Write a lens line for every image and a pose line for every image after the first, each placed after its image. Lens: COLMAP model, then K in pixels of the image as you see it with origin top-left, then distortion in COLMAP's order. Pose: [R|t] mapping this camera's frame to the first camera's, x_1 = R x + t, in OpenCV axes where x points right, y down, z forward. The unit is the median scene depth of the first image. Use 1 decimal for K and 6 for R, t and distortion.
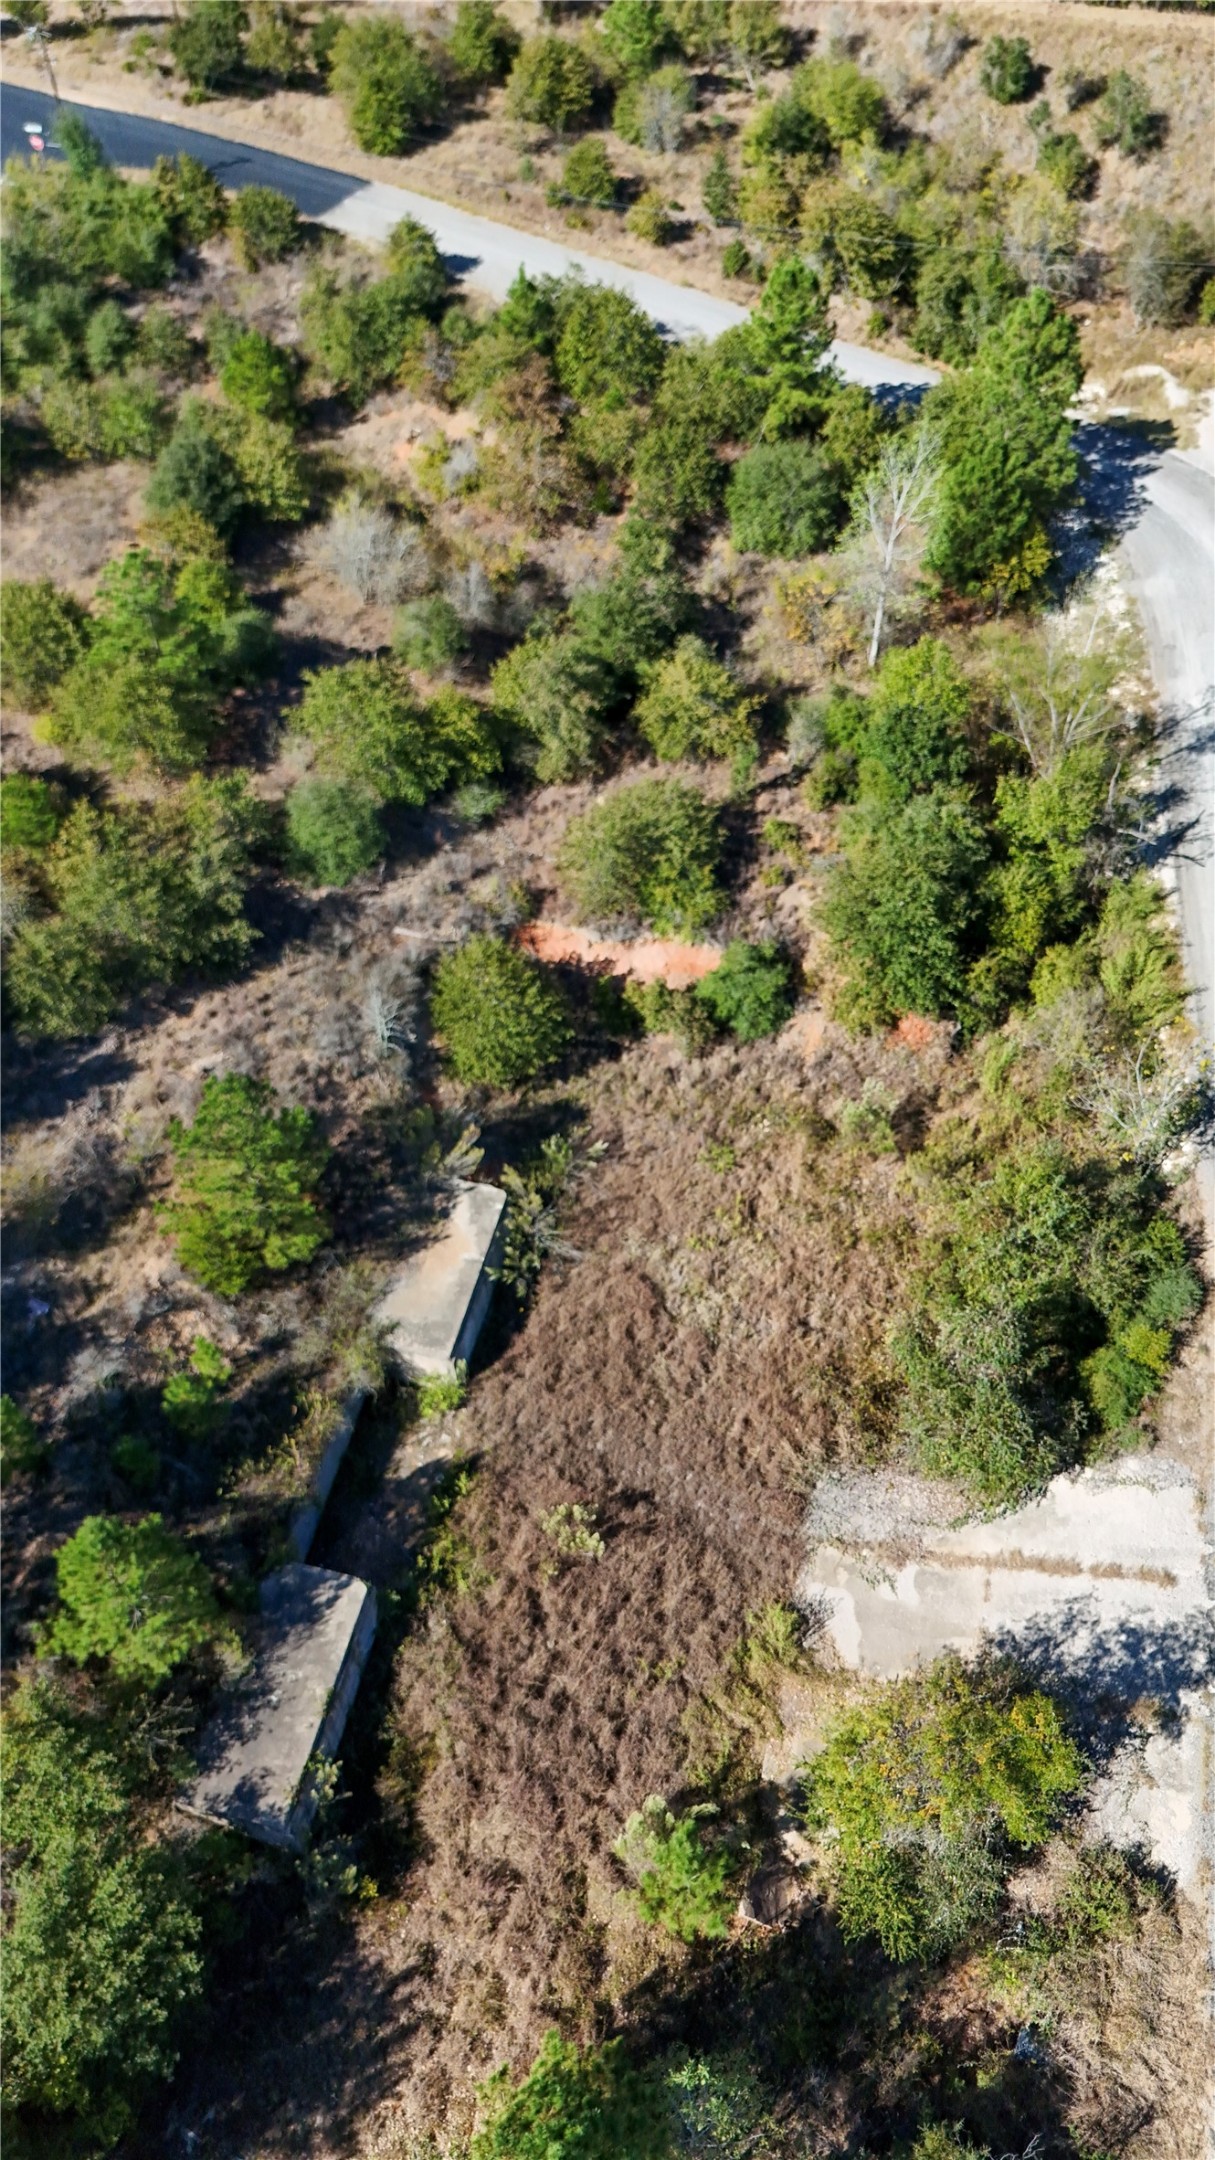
lens RADIAL K [[1598.2, 0, 604.7], [0, 1598.2, 1083.6], [0, 0, 1]] dist [0.065141, -0.069516]
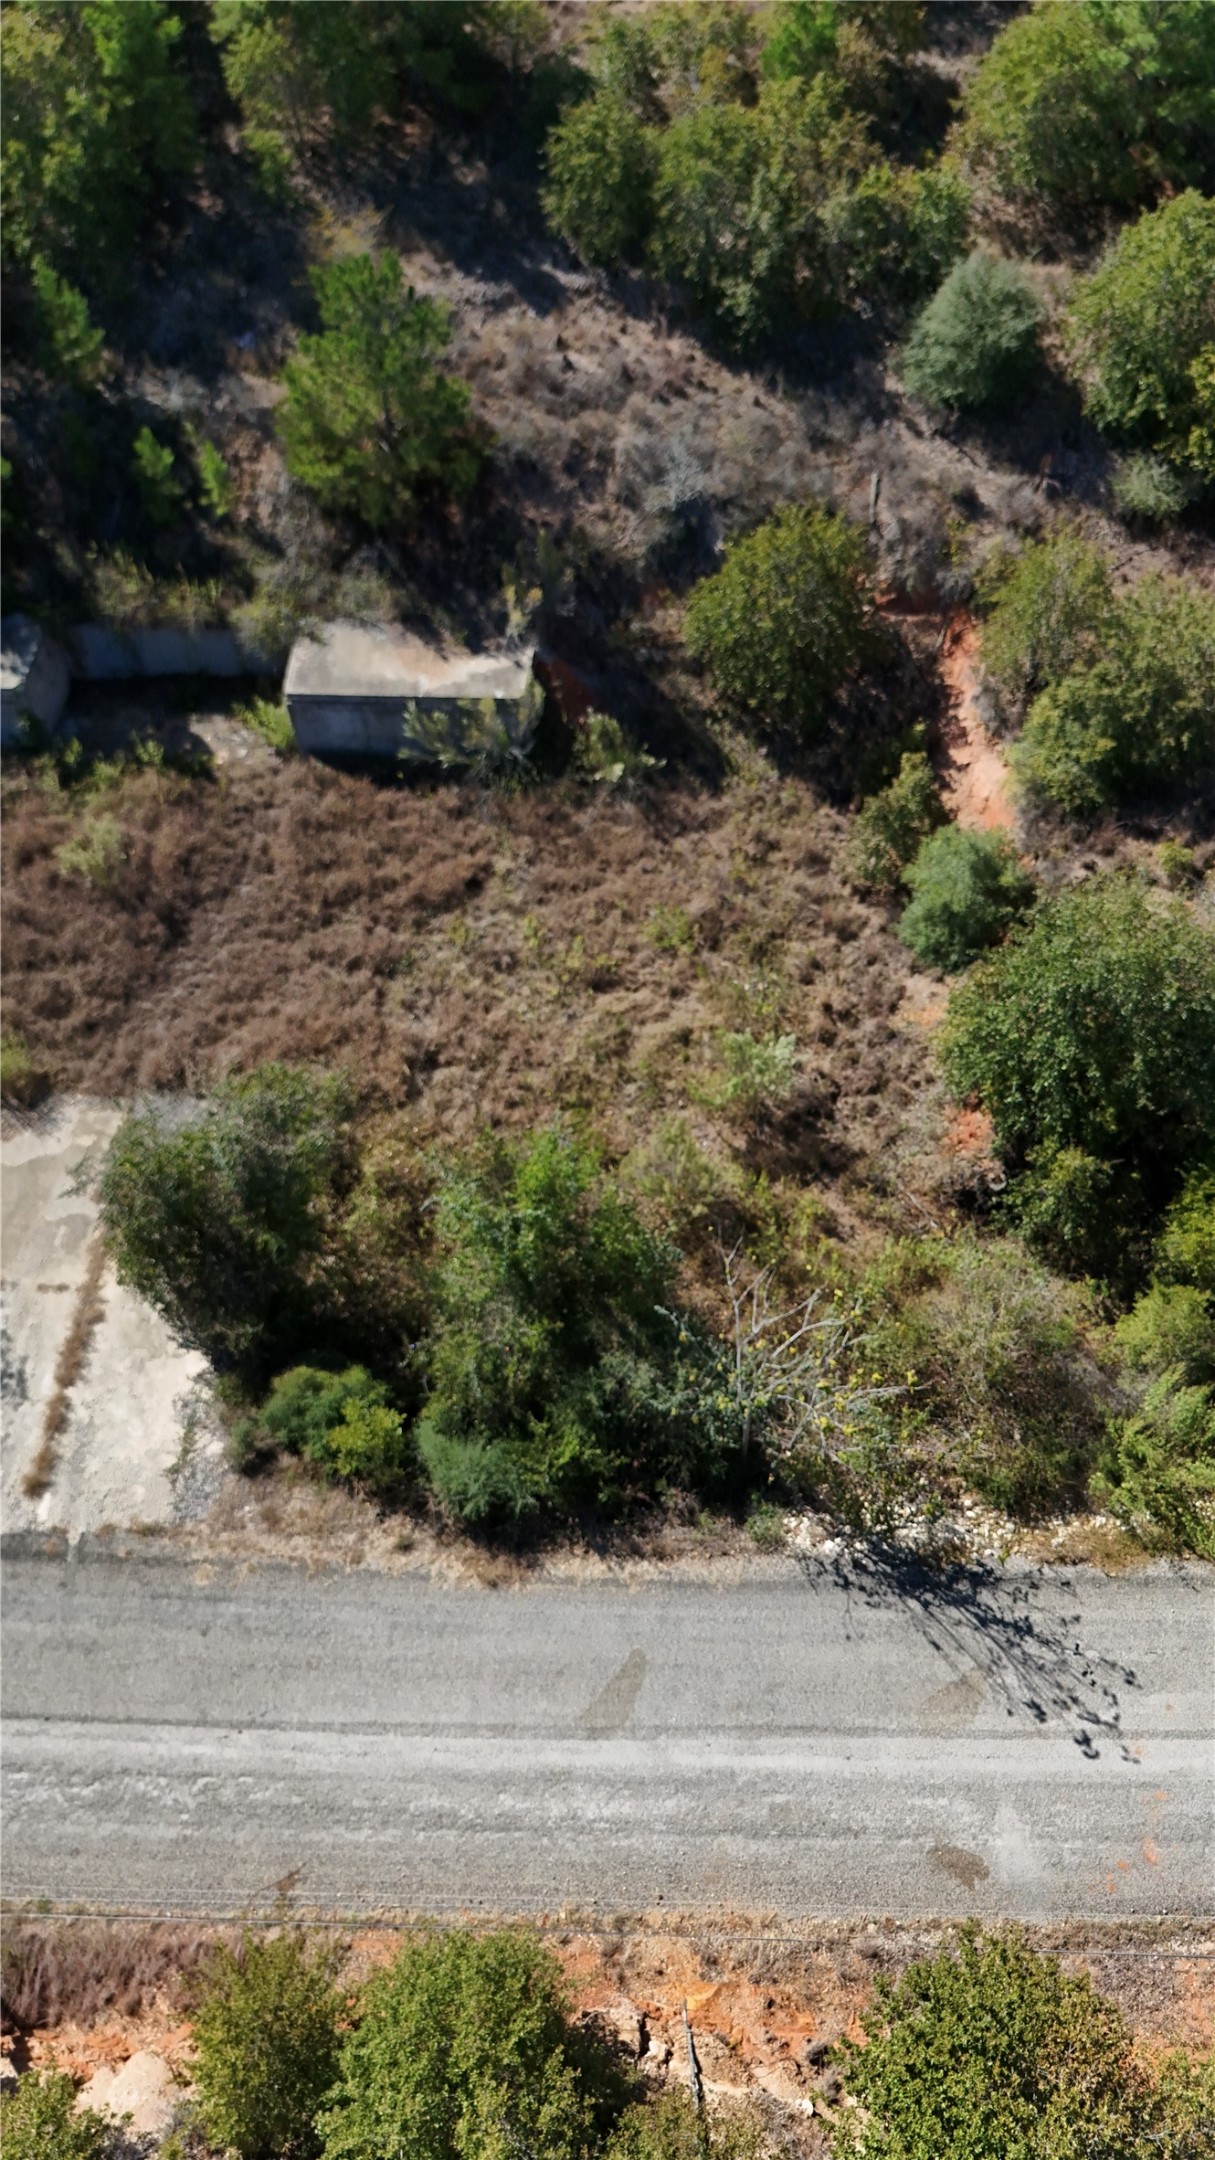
lens RADIAL K [[1598.2, 0, 617.9], [0, 1598.2, 1082.0], [0, 0, 1]] dist [0.065141, -0.069516]
pose [[0.181361, 0.836069, -0.517781, 0.477217], [-0.726000, 0.468979, 0.502974, -0.255969], [0.663349, 0.284690, 0.692040, 0.477455]]
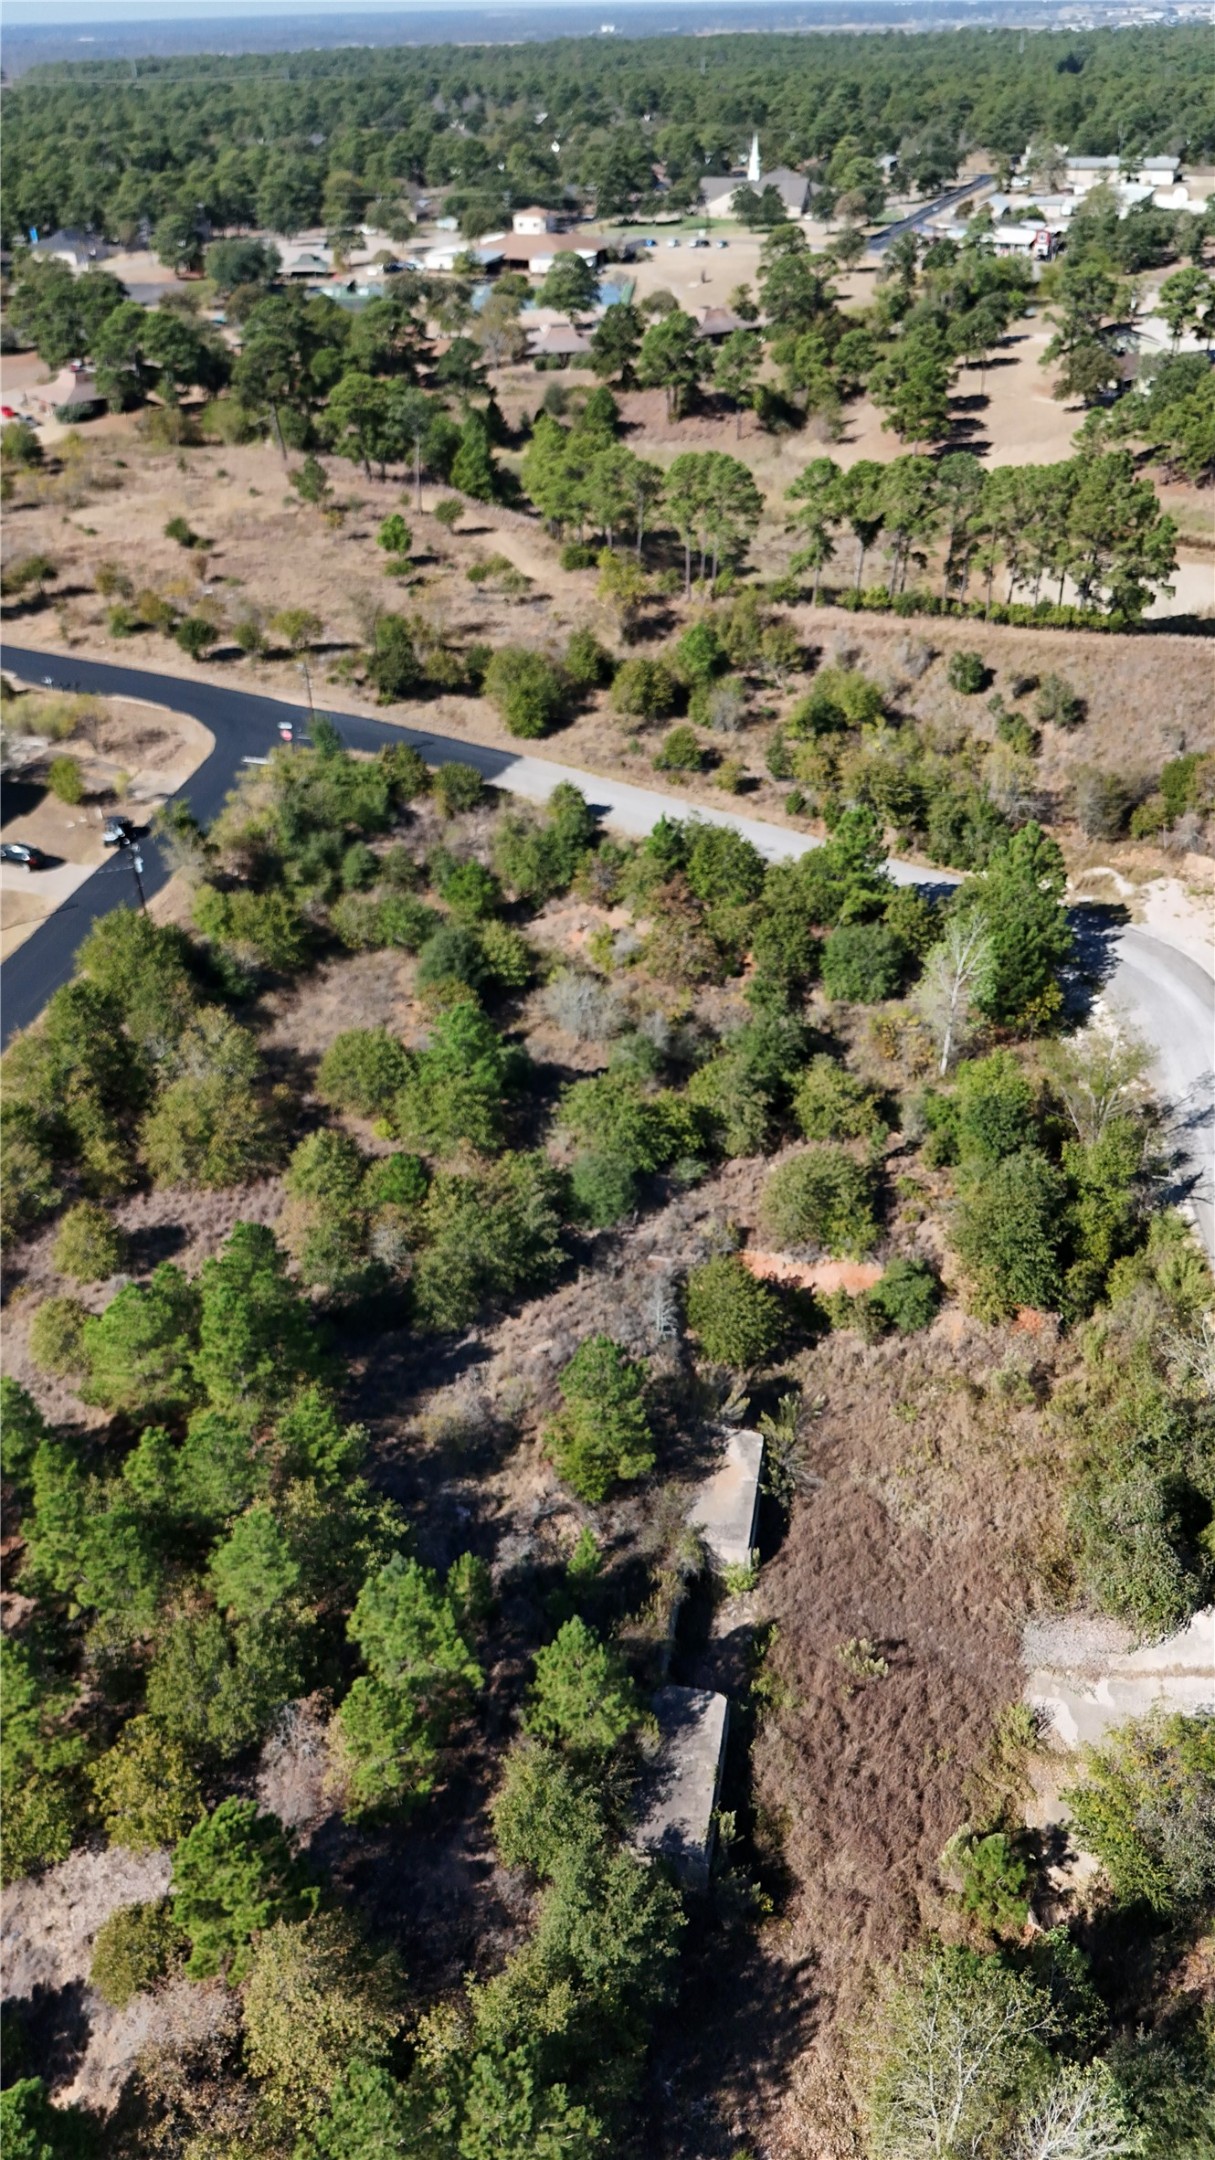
lens RADIAL K [[1598.2, 0, 609.8], [0, 1598.2, 1082.5], [0, 0, 1]] dist [0.065141, -0.069516]
pose [[0.998433, -0.026573, 0.049251, -0.228756], [0.039186, 0.960276, -0.276286, 0.138059], [-0.039953, 0.277783, 0.959813, -0.362431]]
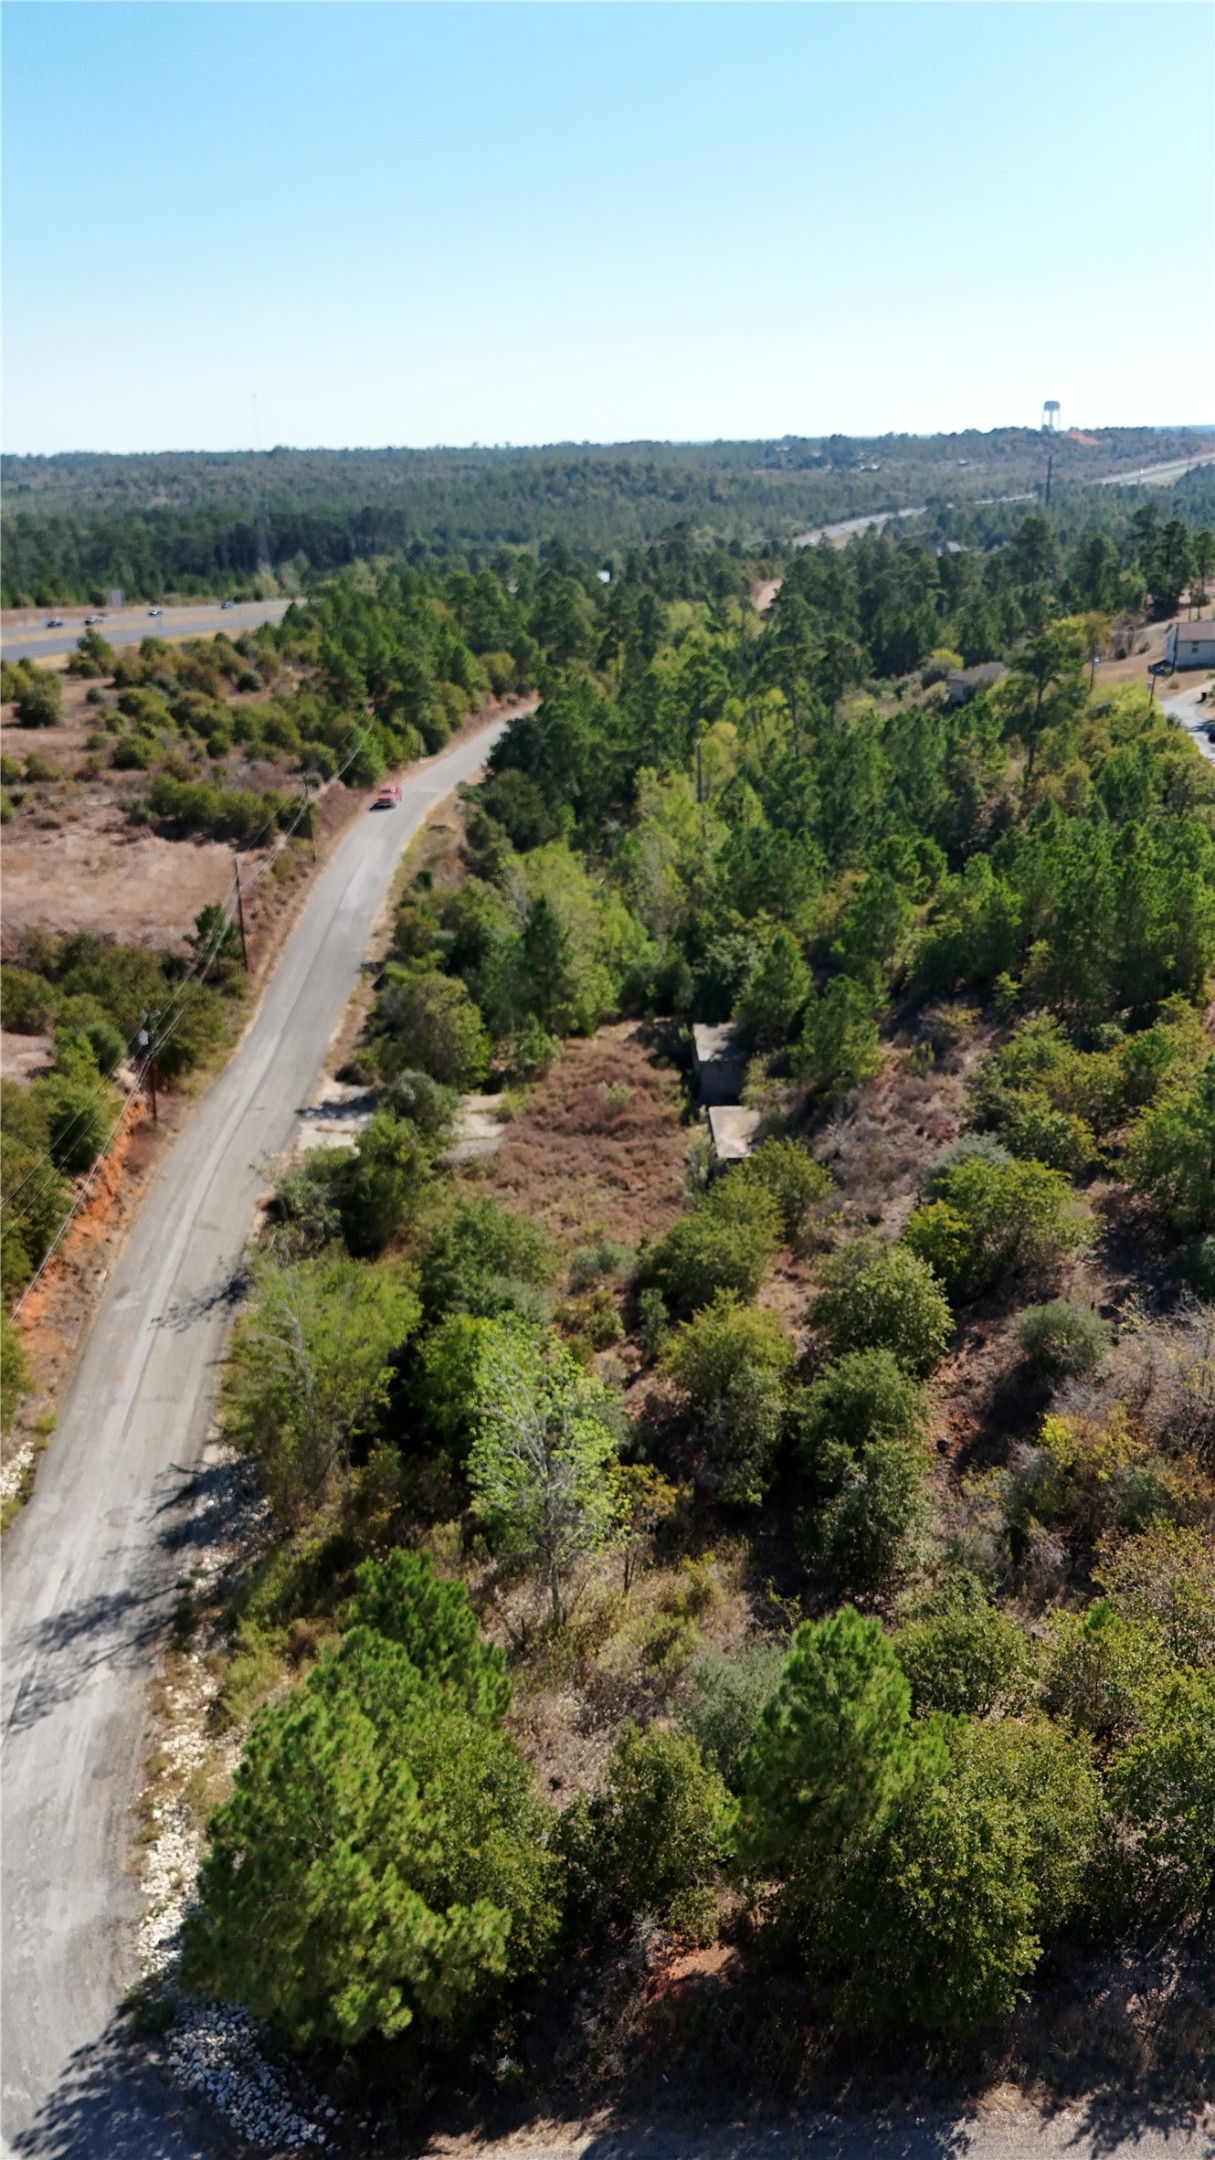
lens RADIAL K [[1598.2, 0, 605.4], [0, 1598.2, 1096.9], [0, 0, 1]] dist [0.065141, -0.069516]
pose [[-0.966204, 0.144048, -0.213775, 0.326664], [-0.158020, 0.324235, 0.932685, -1.225714], [0.203665, 0.934945, -0.290515, 1.235772]]
